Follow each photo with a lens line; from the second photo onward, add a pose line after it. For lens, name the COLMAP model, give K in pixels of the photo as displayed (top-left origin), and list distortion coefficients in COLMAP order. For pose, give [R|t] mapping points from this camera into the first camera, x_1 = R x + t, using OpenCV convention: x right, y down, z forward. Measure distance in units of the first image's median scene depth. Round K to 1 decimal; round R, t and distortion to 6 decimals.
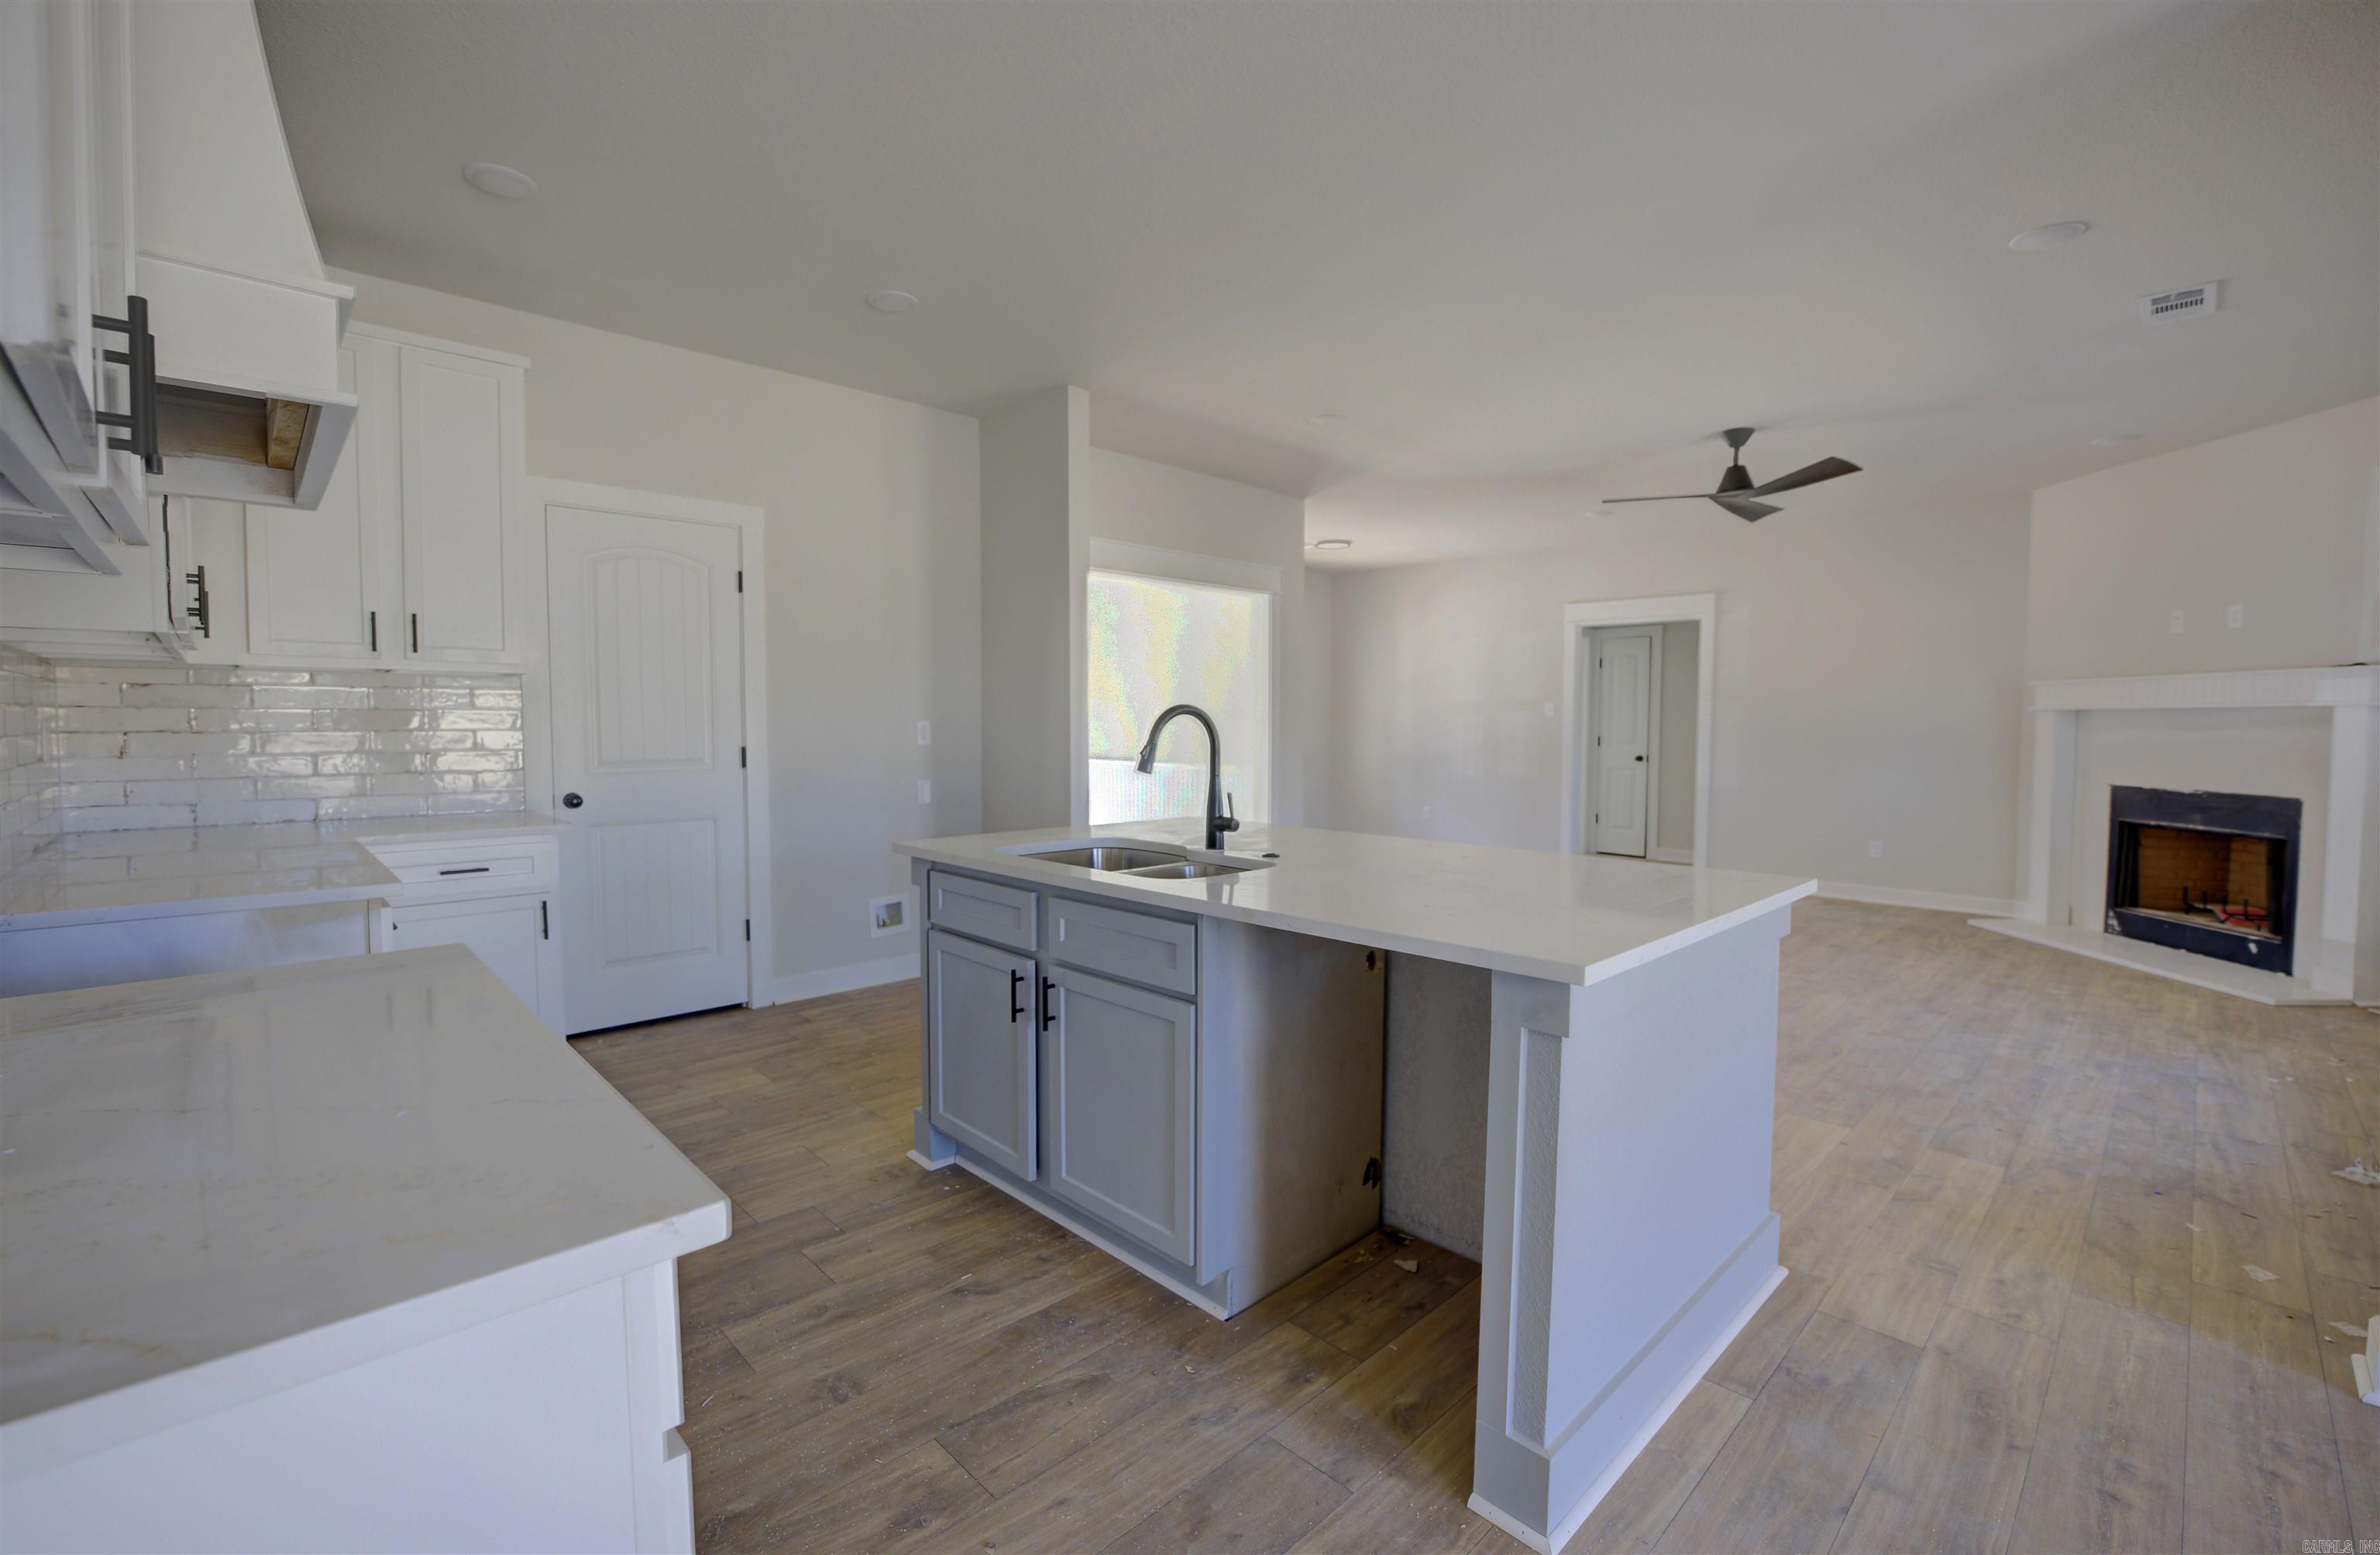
lens RADIAL K [[1011.3, 0, 1195.4], [0, 1011.3, 770.7], [0, 0, 1]] dist [-0.001746, -0.005715]
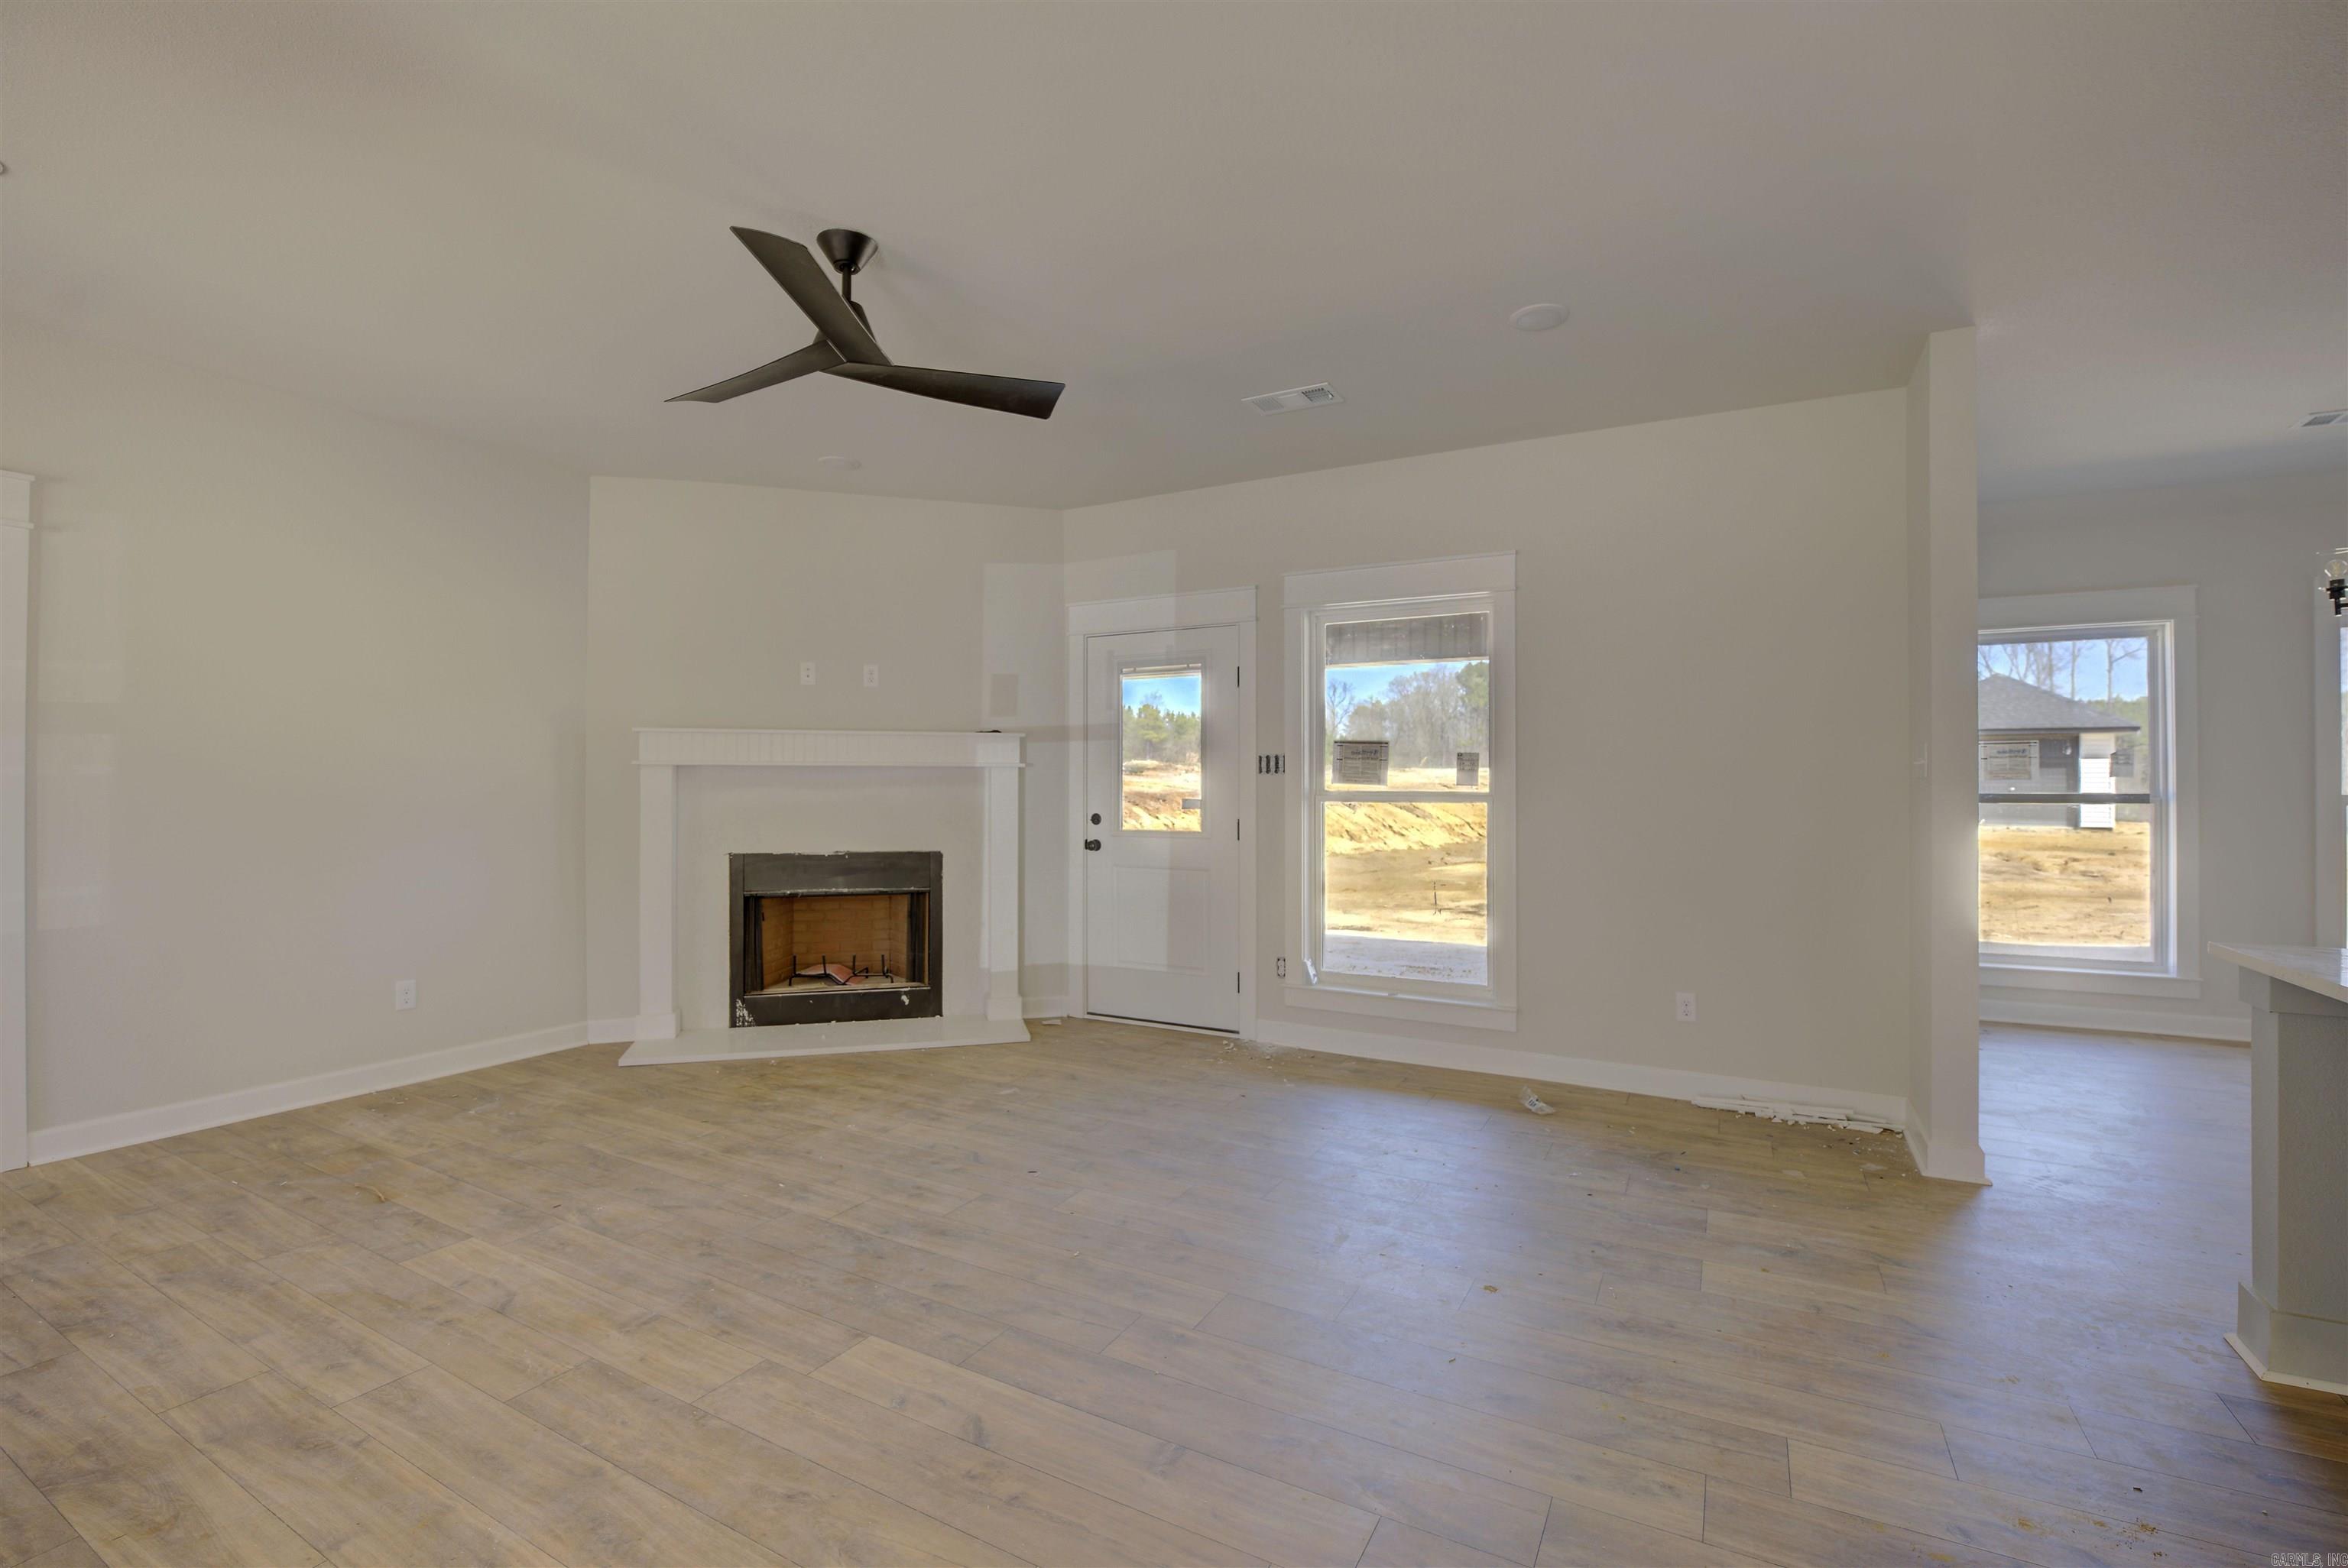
lens RADIAL K [[1018.2, 0, 1174.0], [0, 1018.2, 784.0], [0, 0, 1]] dist [-0.019961, 0.000187]
pose [[-0.280763, -0.005396, 0.959762, -0.025953], [0.042645, 0.998926, 0.018091, -0.049695], [-0.958829, 0.046009, -0.280232, 0.966685]]
